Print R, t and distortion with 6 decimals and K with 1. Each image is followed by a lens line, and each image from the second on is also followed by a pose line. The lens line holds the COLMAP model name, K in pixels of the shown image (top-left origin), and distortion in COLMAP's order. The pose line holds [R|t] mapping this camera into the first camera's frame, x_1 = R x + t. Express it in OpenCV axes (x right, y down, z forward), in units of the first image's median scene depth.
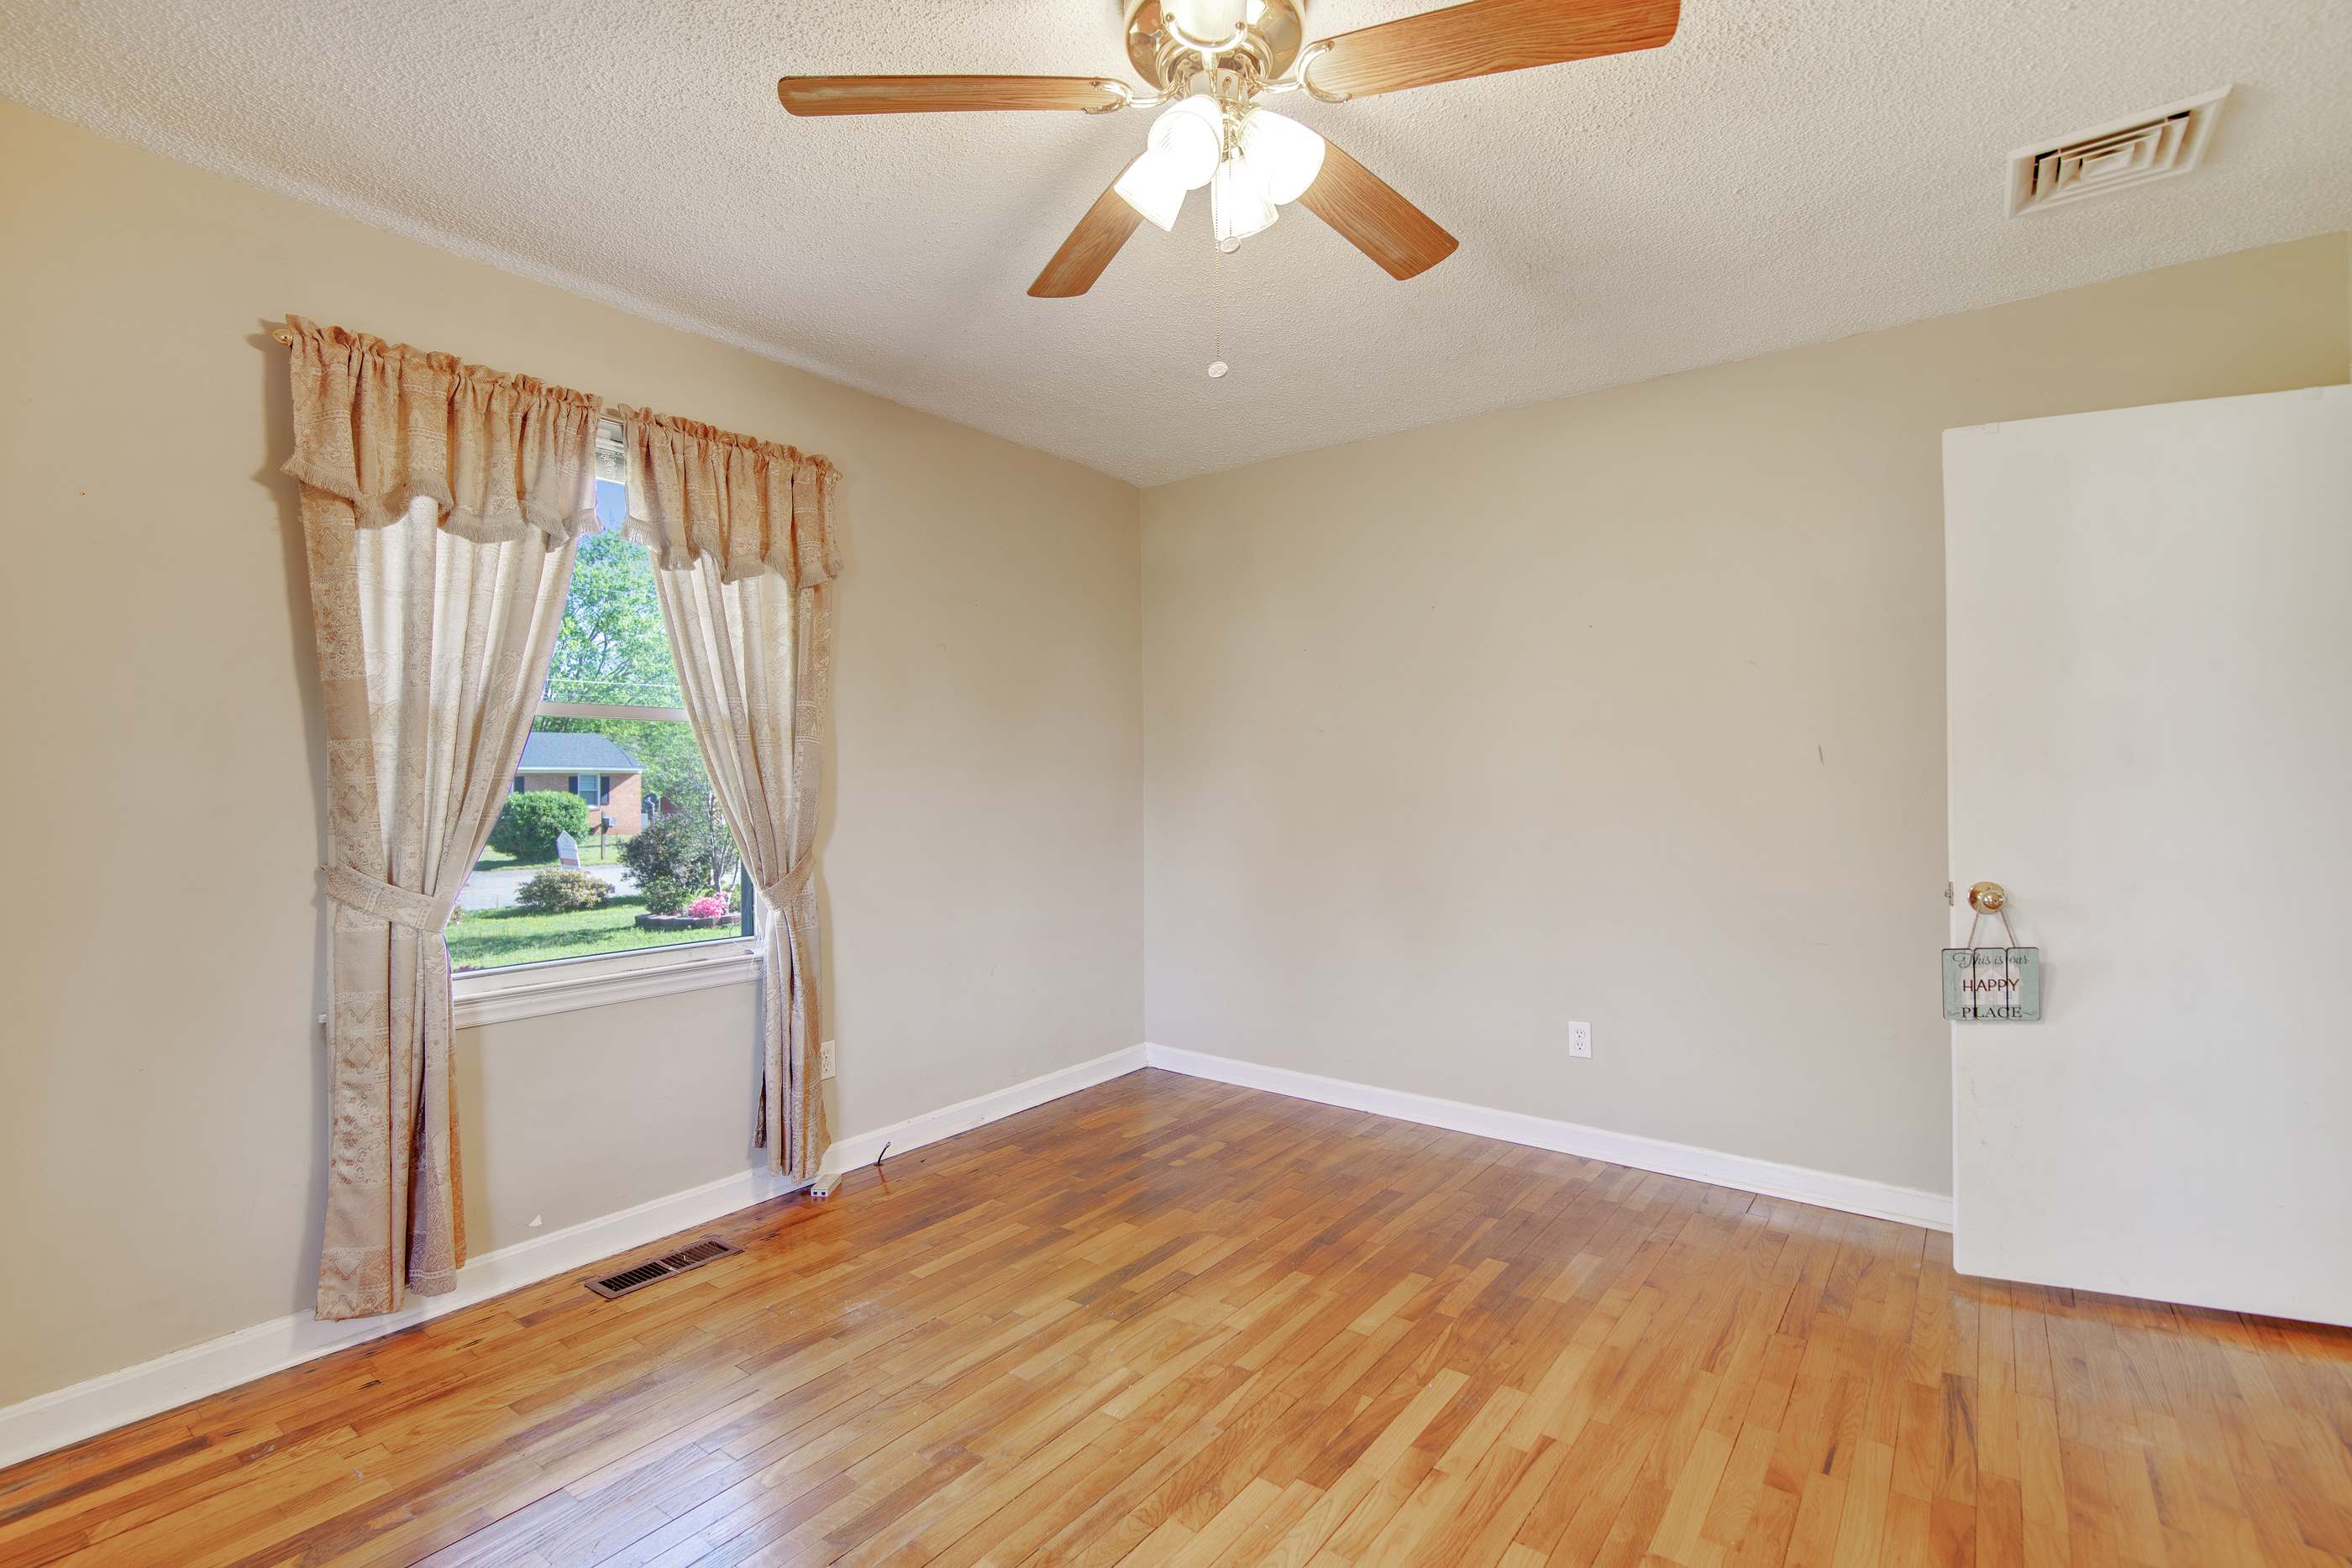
lens RADIAL K [[1096.5, 0, 1160.8], [0, 1096.5, 793.1], [0, 0, 1]] dist [0.003666, 0.001023]
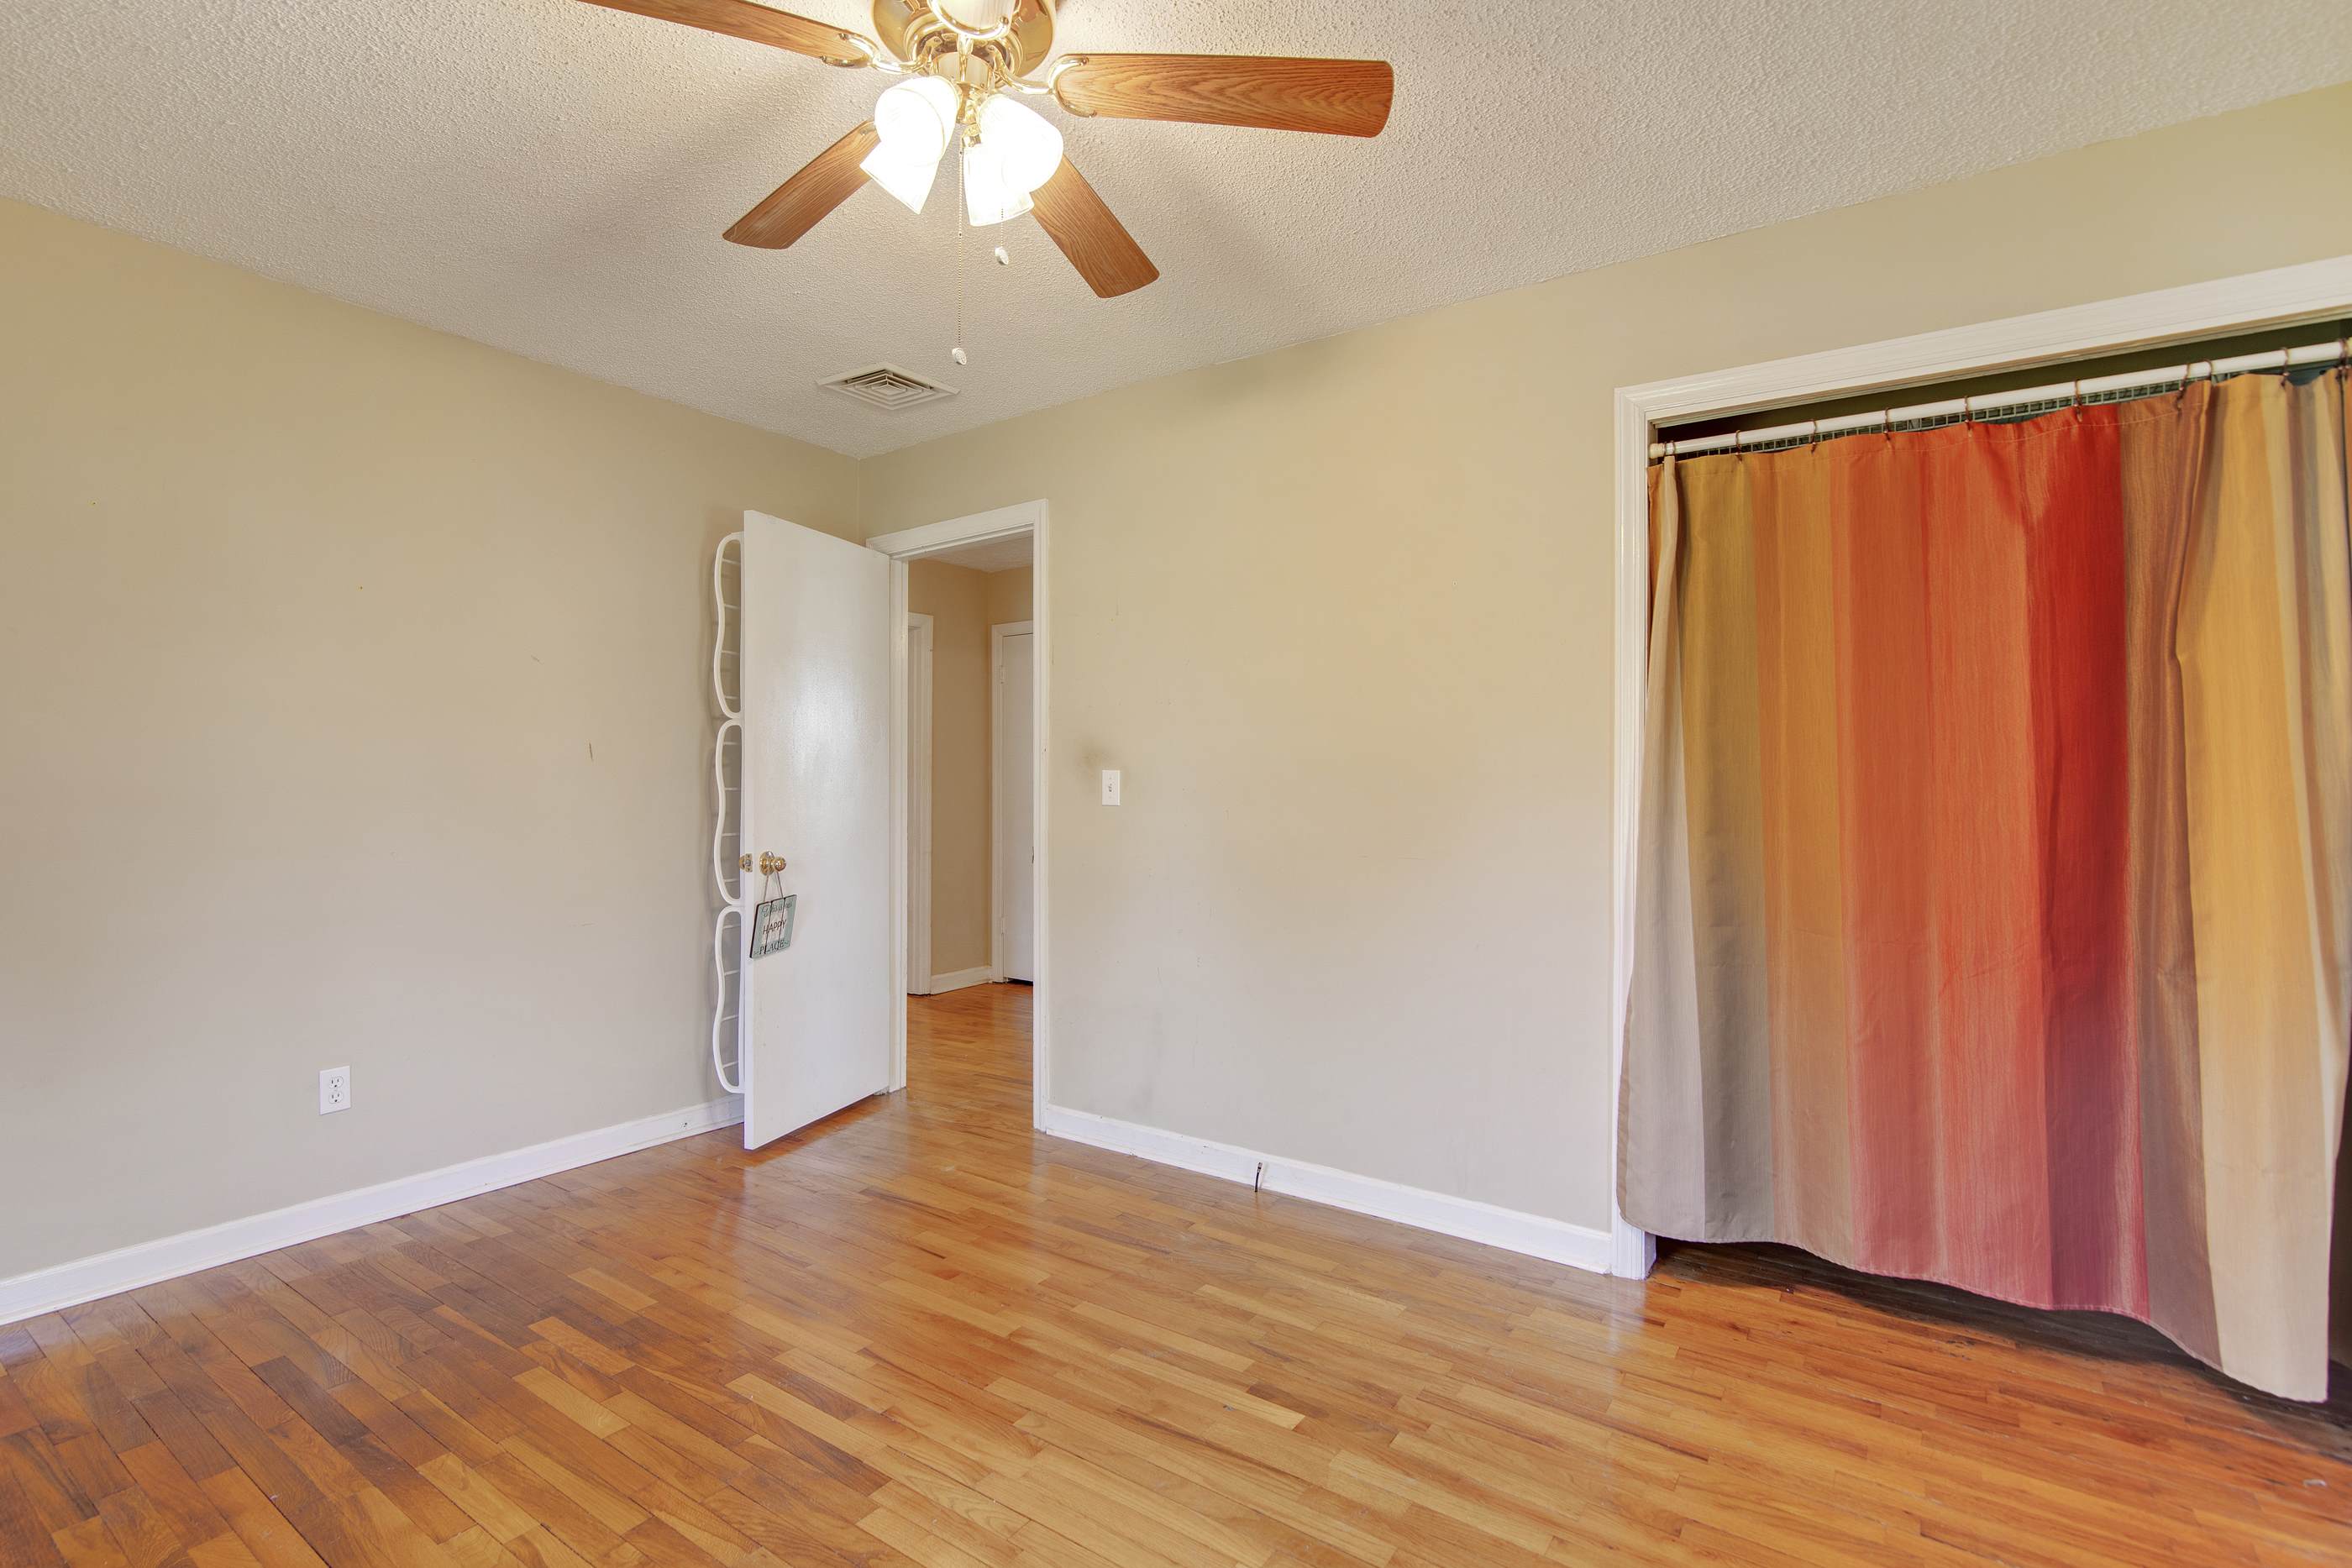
lens RADIAL K [[1096.5, 0, 1160.8], [0, 1096.5, 793.1], [0, 0, 1]] dist [0.003666, 0.001023]
pose [[-0.043336, -0.006676, 0.999038, -0.627838], [0.002234, 0.999975, 0.006779, -0.000137], [-0.999058, 0.002525, -0.043320, 0.579450]]
